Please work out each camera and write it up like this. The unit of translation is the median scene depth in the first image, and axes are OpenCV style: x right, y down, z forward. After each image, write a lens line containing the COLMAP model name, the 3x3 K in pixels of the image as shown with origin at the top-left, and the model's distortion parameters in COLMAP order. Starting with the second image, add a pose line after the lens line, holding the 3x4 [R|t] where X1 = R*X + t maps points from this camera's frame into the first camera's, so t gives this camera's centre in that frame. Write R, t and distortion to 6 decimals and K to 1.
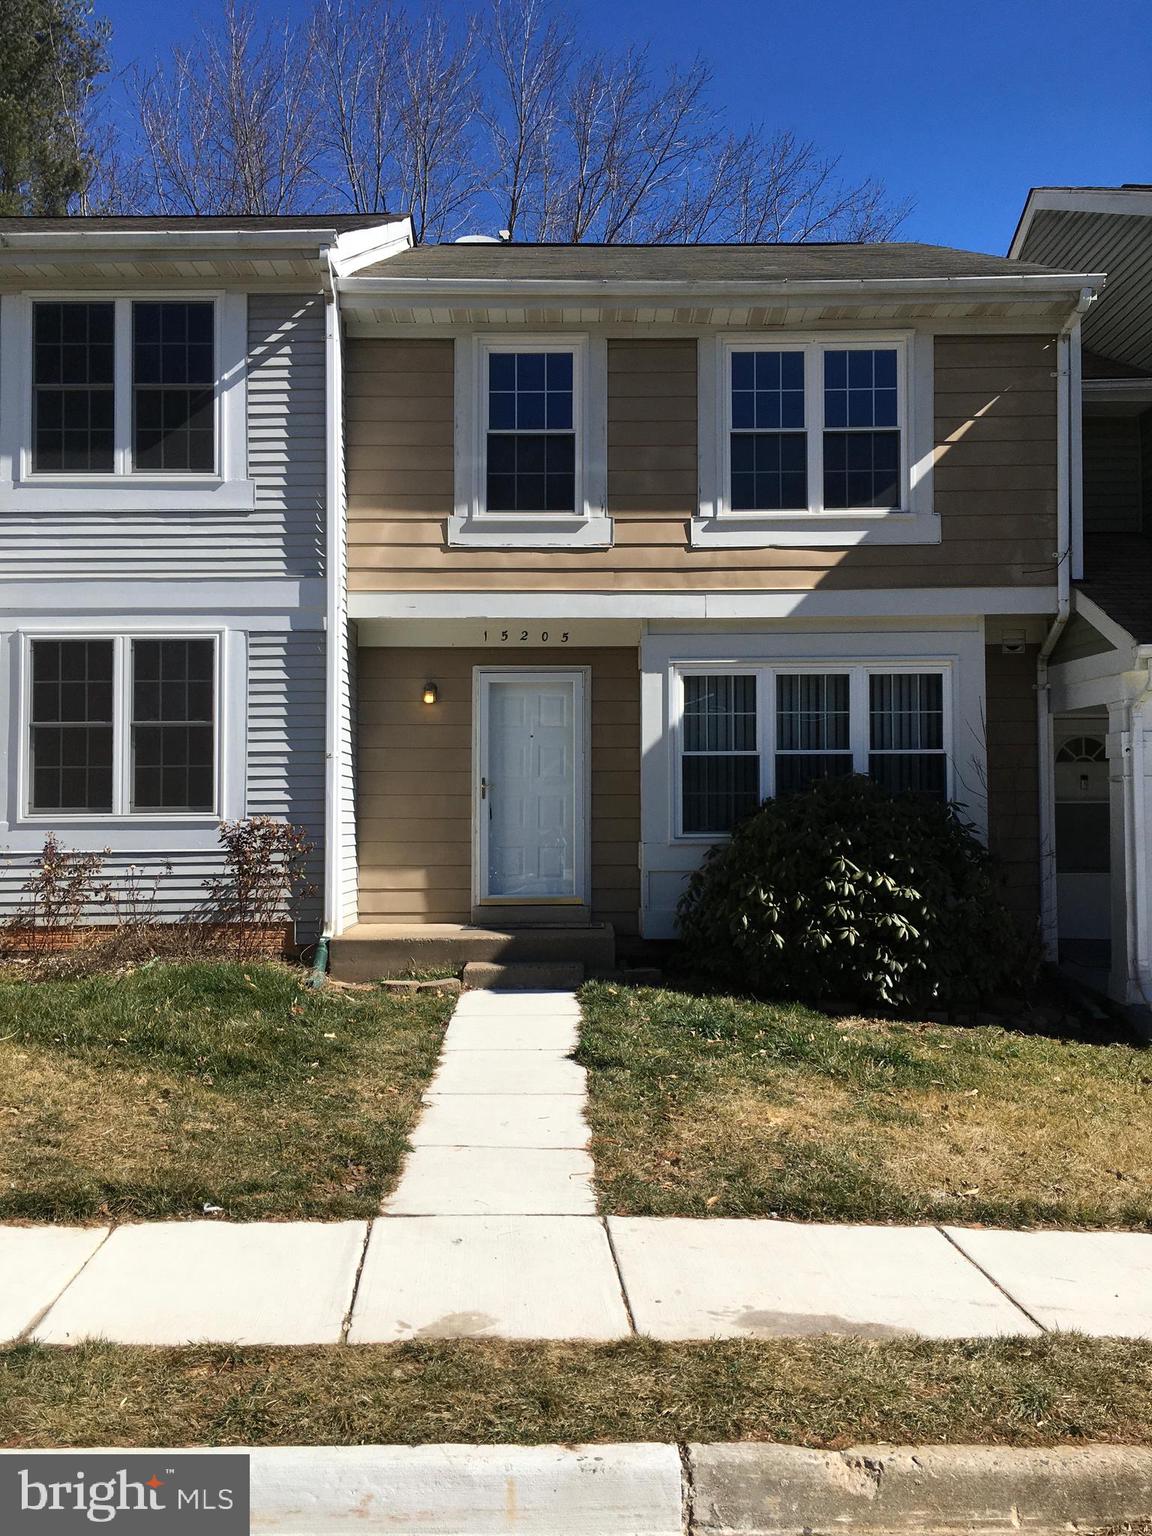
lens RADIAL K [[1299.6, 0, 577.8], [0, 1299.6, 770.1], [0, 0, 1]] dist [0.060772, -0.058668]
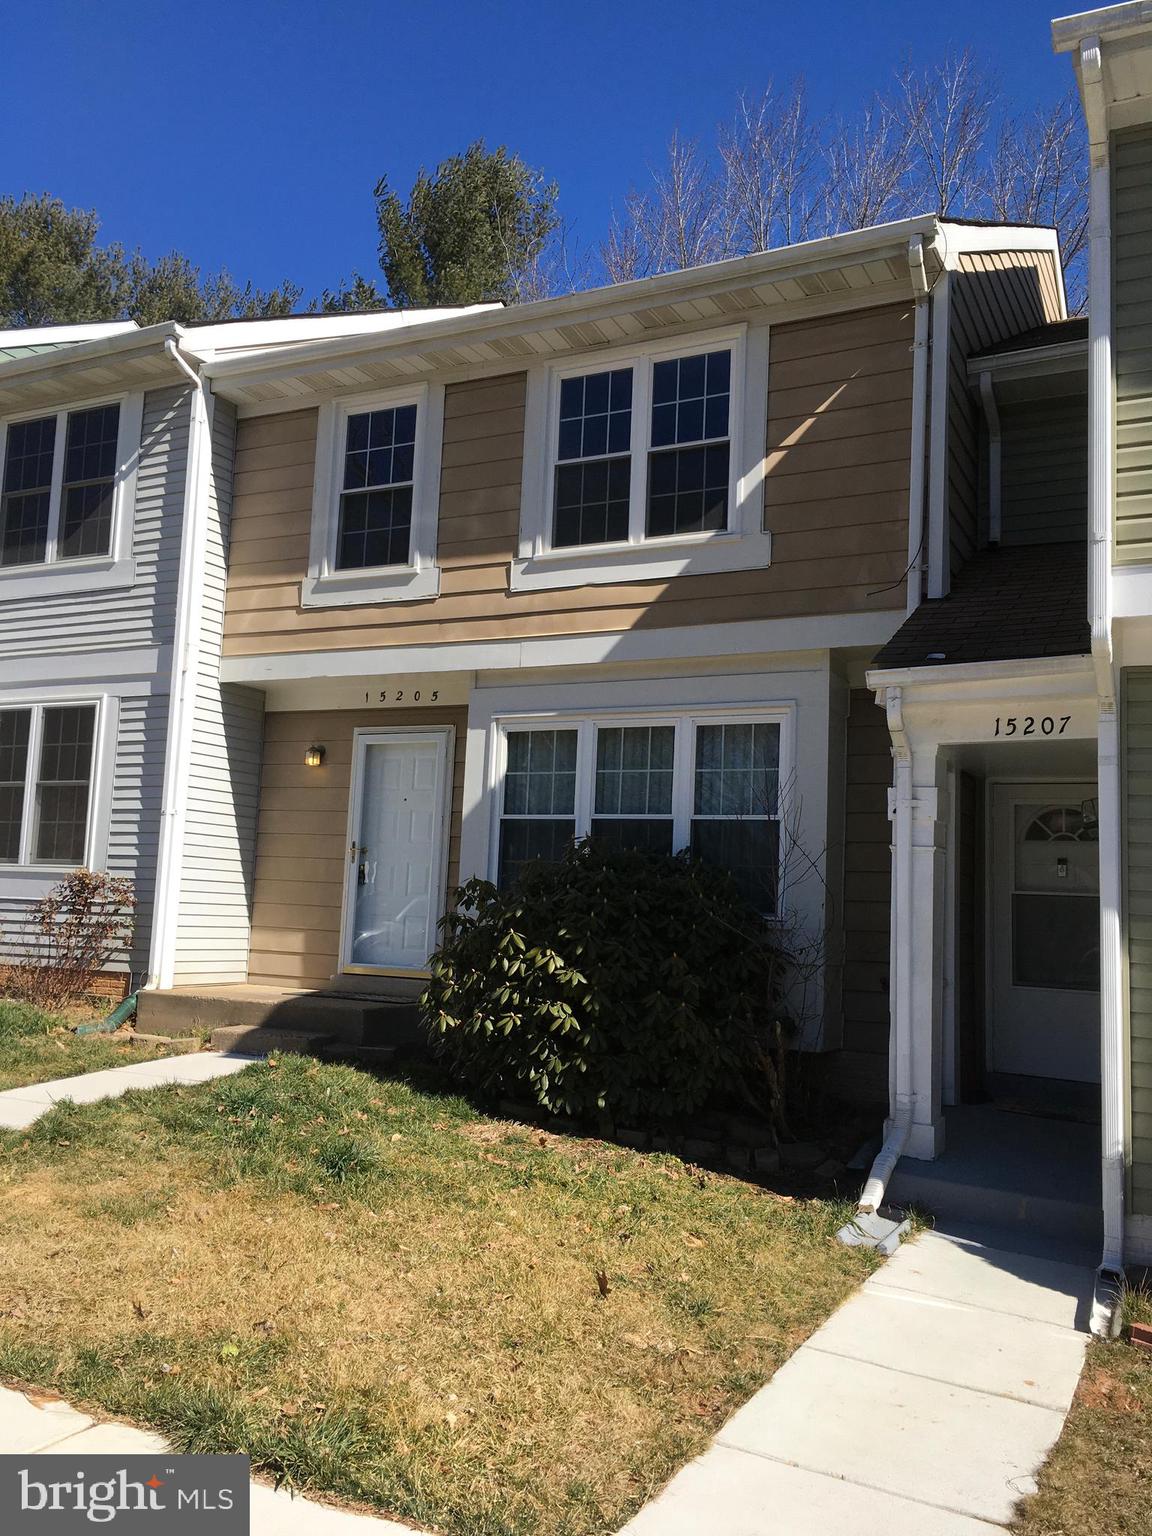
lens RADIAL K [[1299.6, 0, 572.9], [0, 1299.6, 765.2], [0, 0, 1]] dist [0.060772, -0.058668]
pose [[0.883321, -0.009023, -0.468682, 0.554774], [-0.031173, 0.996471, -0.077935, 0.020937], [0.467731, 0.083451, 0.879922, 0.222527]]
